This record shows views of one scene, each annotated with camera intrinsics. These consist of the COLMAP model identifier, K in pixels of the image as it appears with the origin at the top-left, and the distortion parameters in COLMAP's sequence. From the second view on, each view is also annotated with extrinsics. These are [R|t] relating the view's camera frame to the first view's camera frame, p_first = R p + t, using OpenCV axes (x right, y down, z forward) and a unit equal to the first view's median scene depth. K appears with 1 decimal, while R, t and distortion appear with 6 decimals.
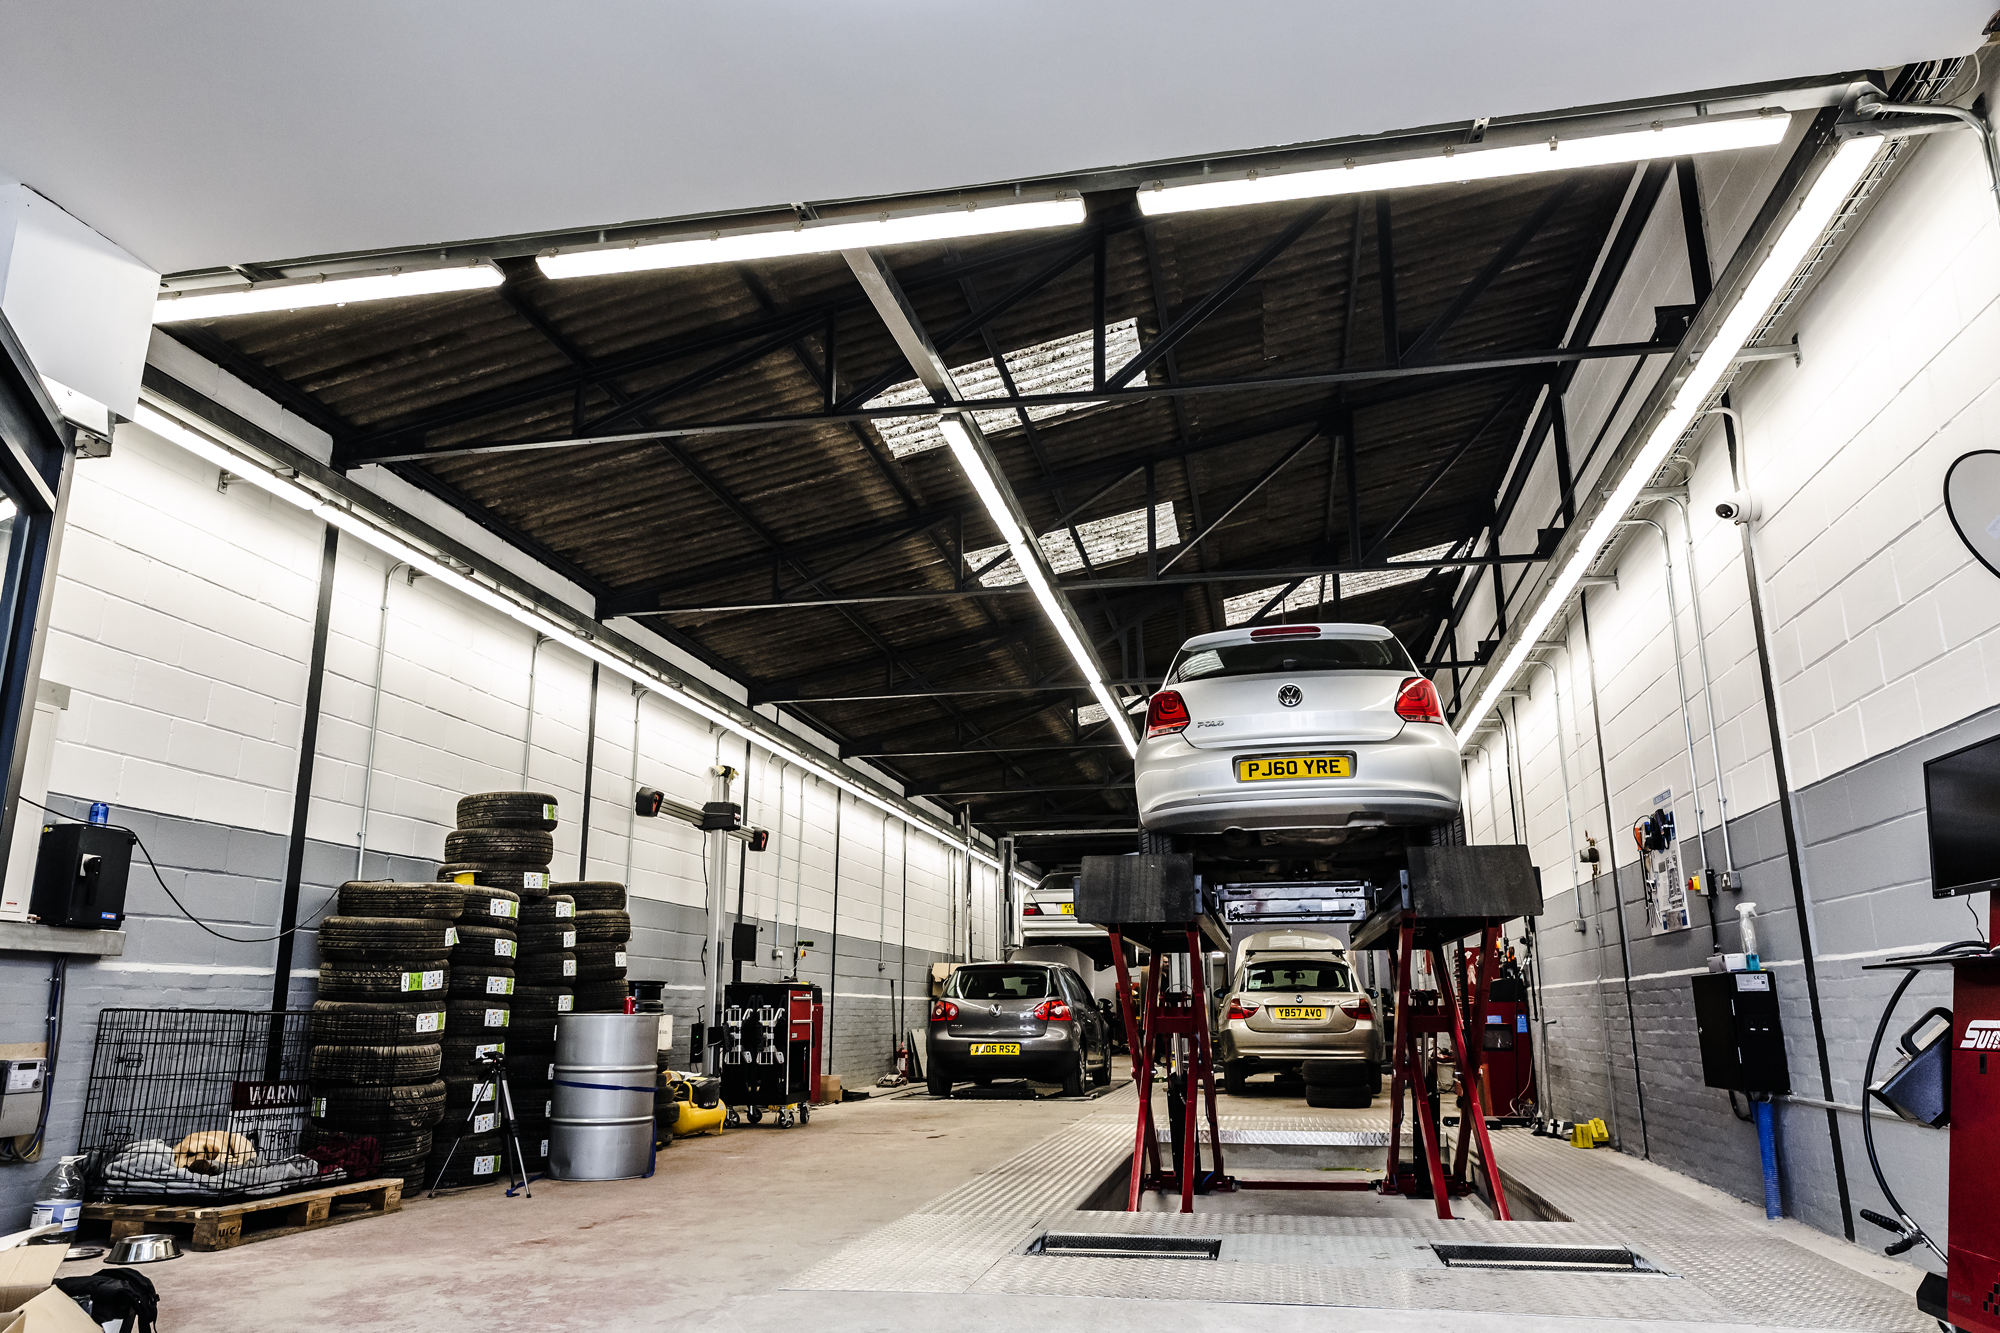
lens RADIAL K [[1402.4, 0, 1000.0], [0, 1402.4, 666.5], [0, 0, 1]] dist [0.001317, 0.000151]
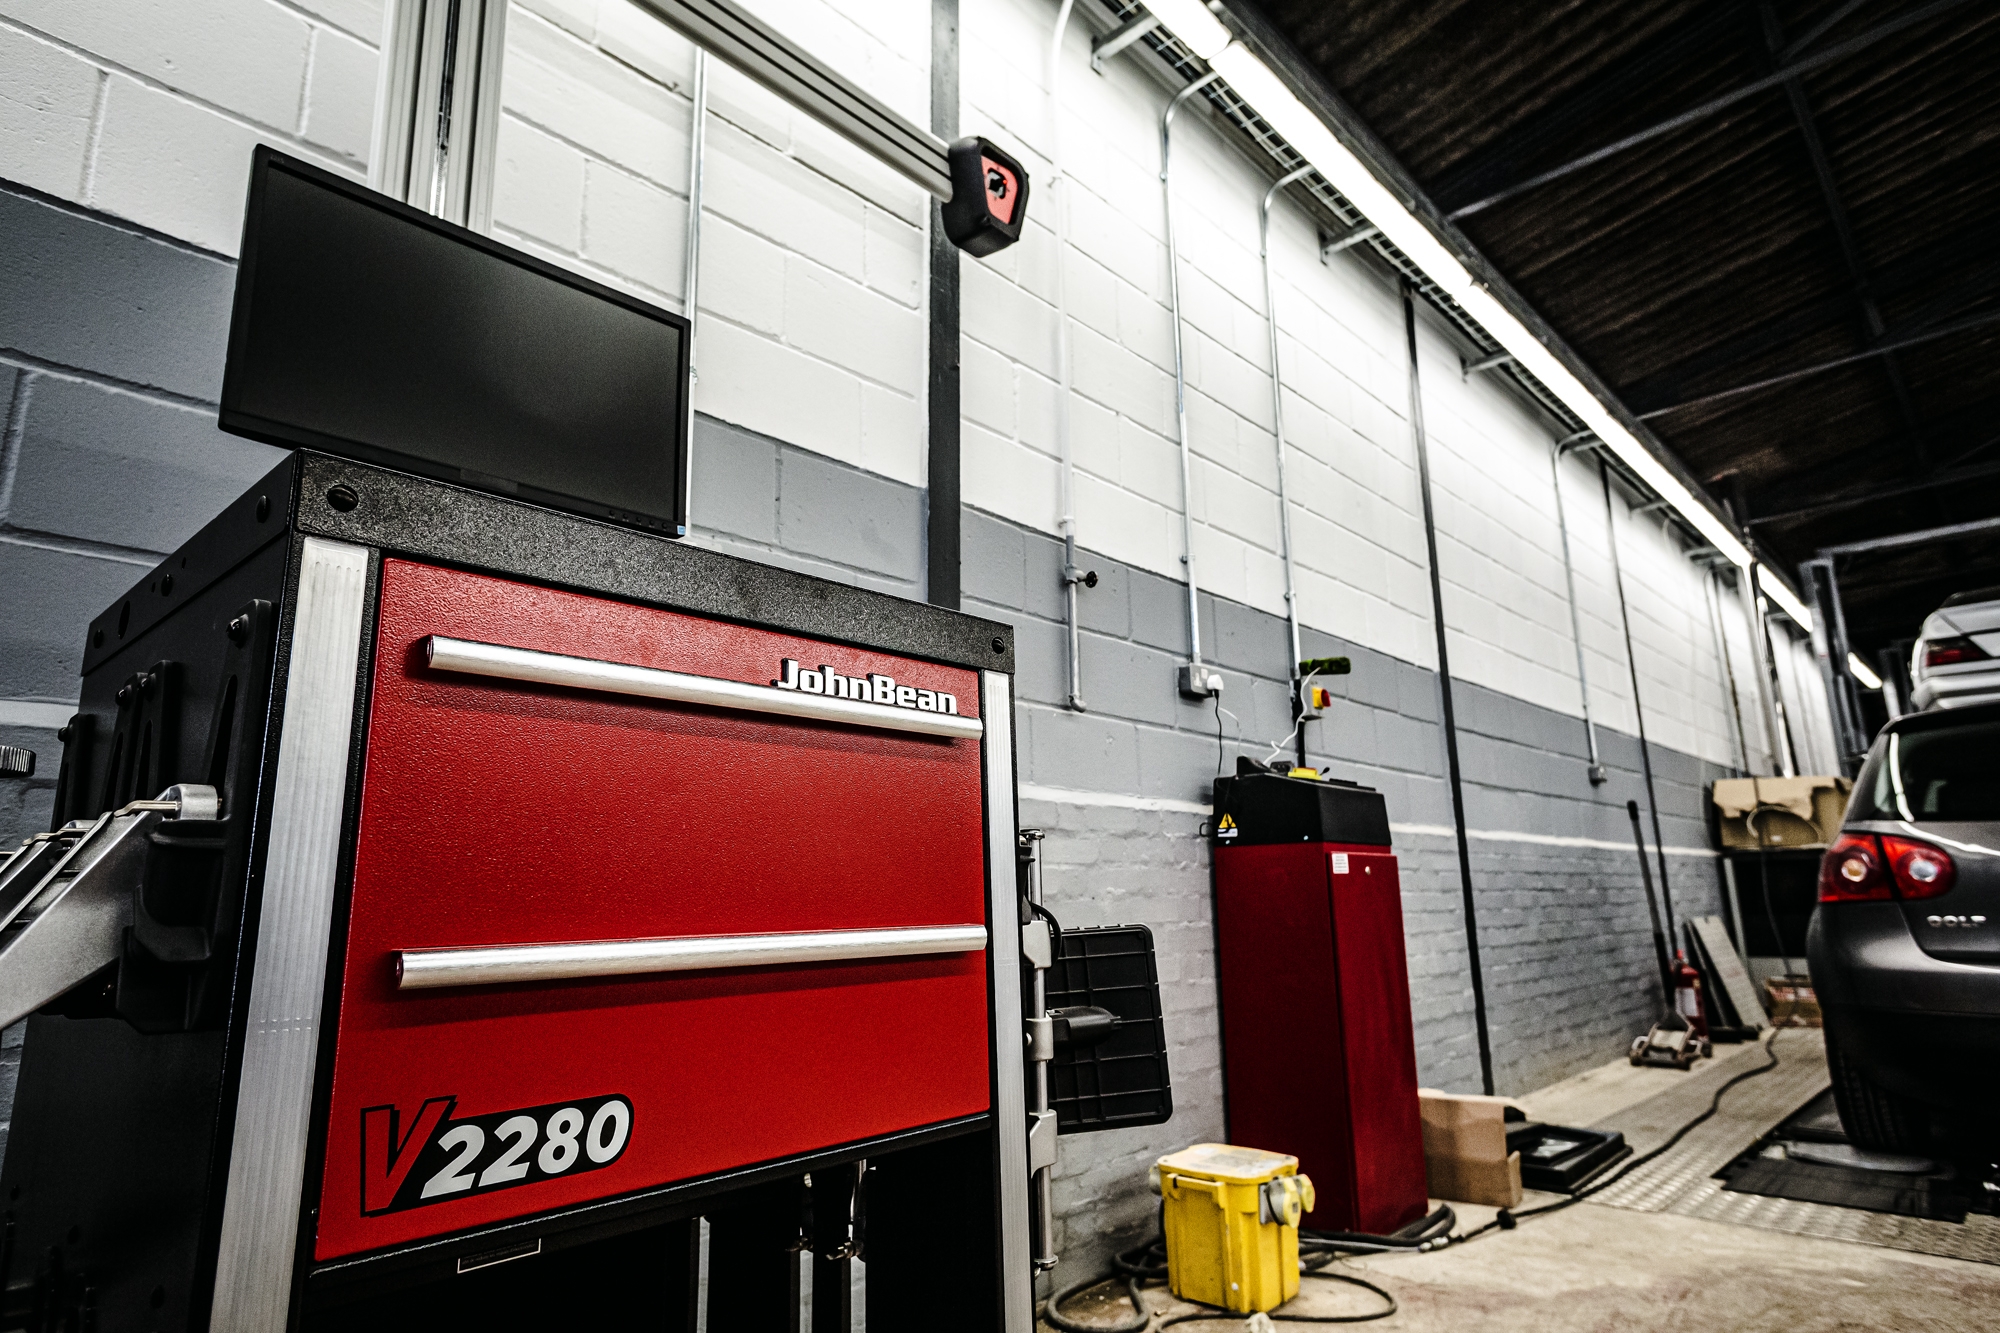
lens RADIAL K [[1114.8, 0, 1000.0], [0, 1114.8, 666.5], [0, 0, 1]] dist [0.024451, -0.000305]
pose [[0.847498, -0.127220, -0.515328, -0.070489], [0.148107, 0.988971, -0.000575, 0.187375], [0.509718, -0.075837, 0.856993, 0.747979]]
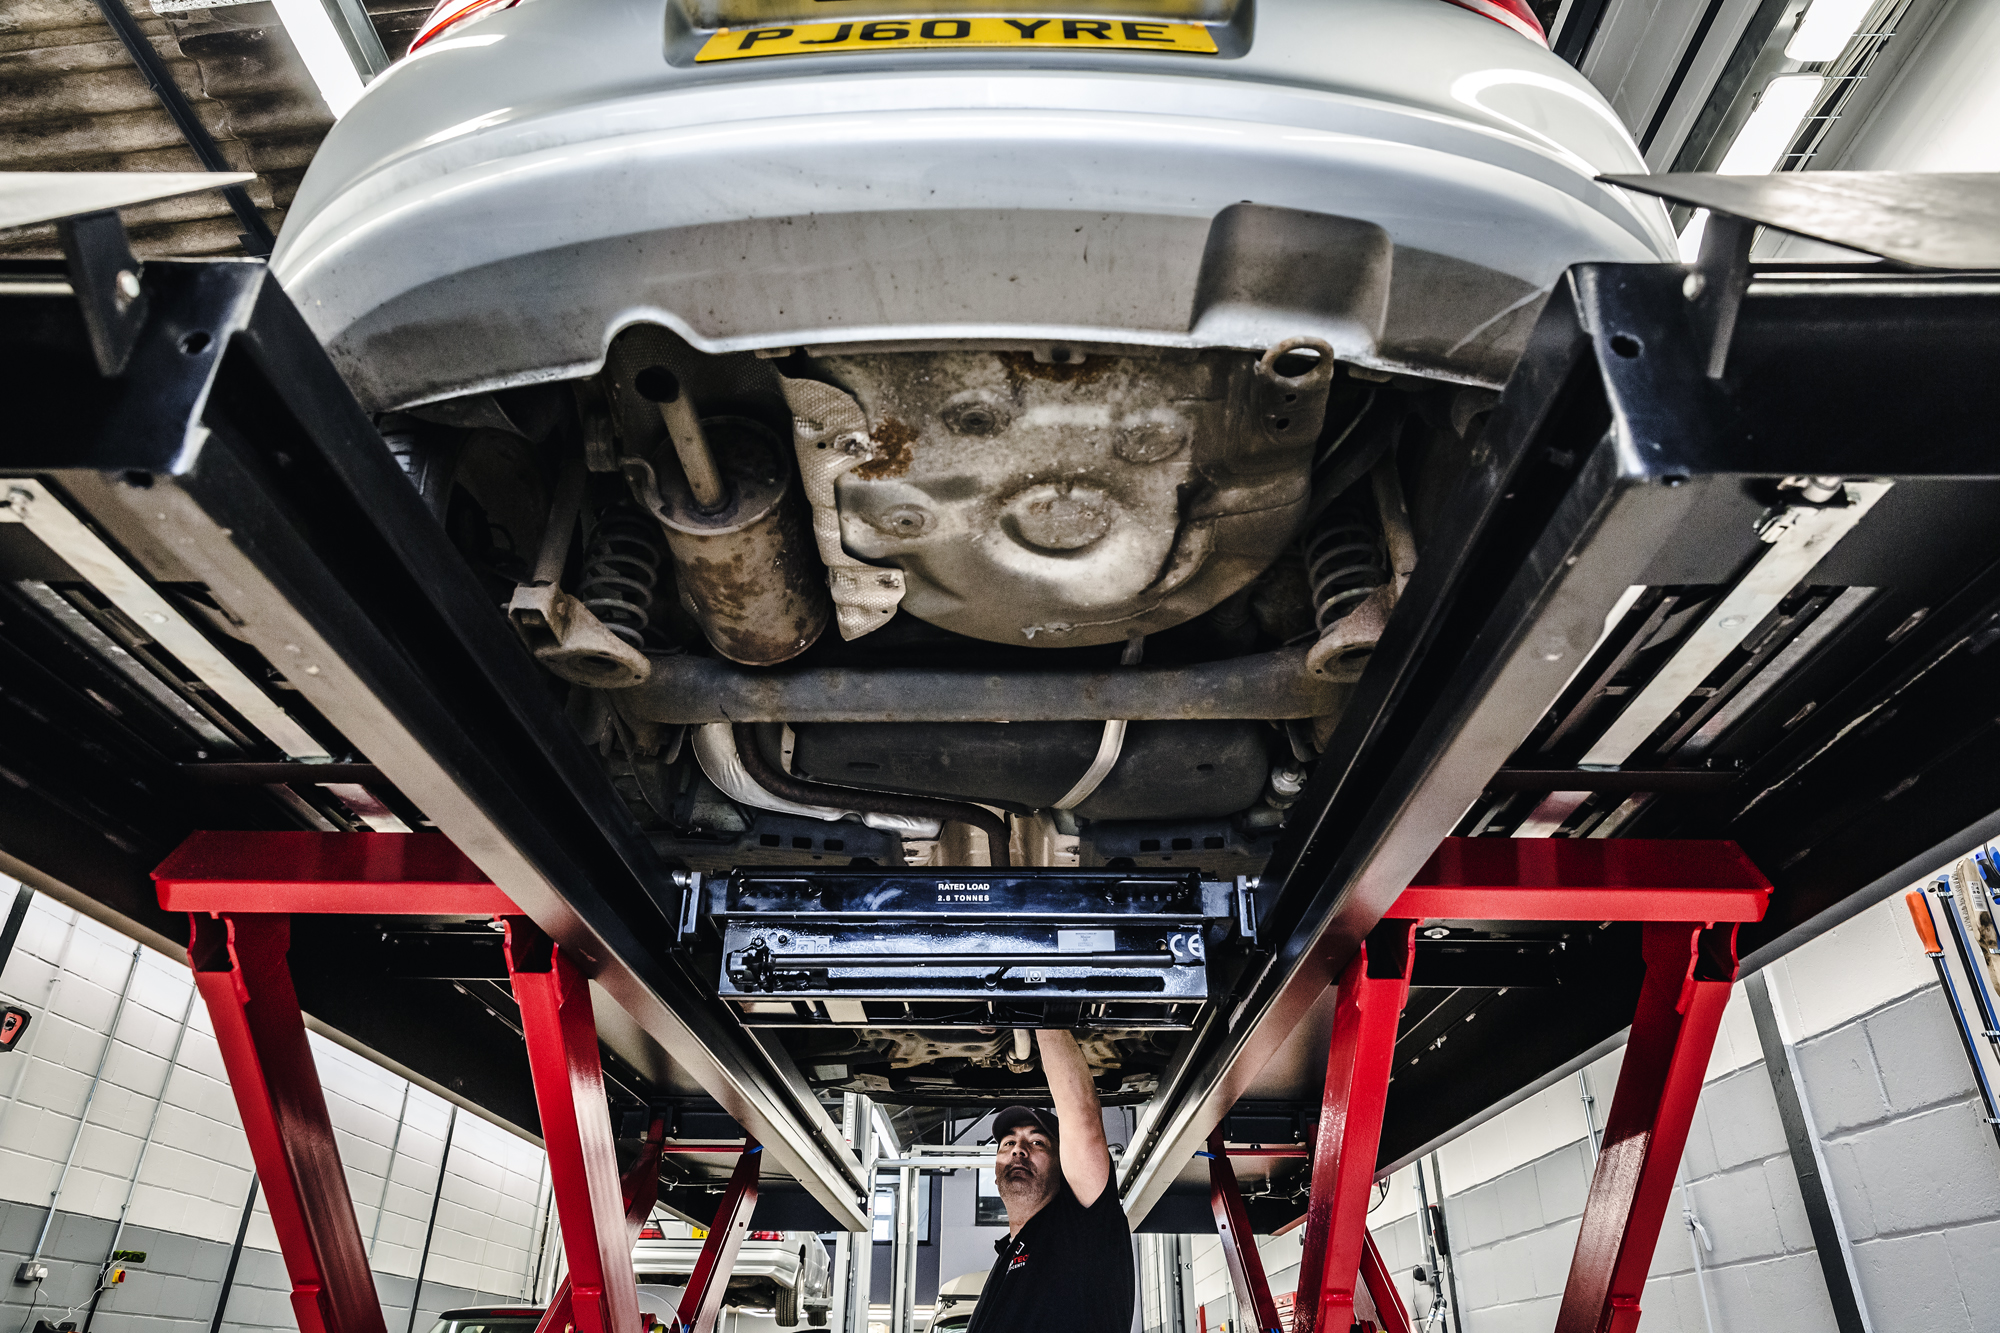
lens RADIAL K [[1313.7, 0, 1000.0], [0, 1313.7, 666.5], [0, 0, 1]] dist [0.005667, 0.002255]
pose [[0.983394, 0.099853, 0.151544, 0.093074], [-0.057558, 0.963521, -0.261370, 0.092089], [-0.172115, 0.248307, 0.953268, 0.400117]]
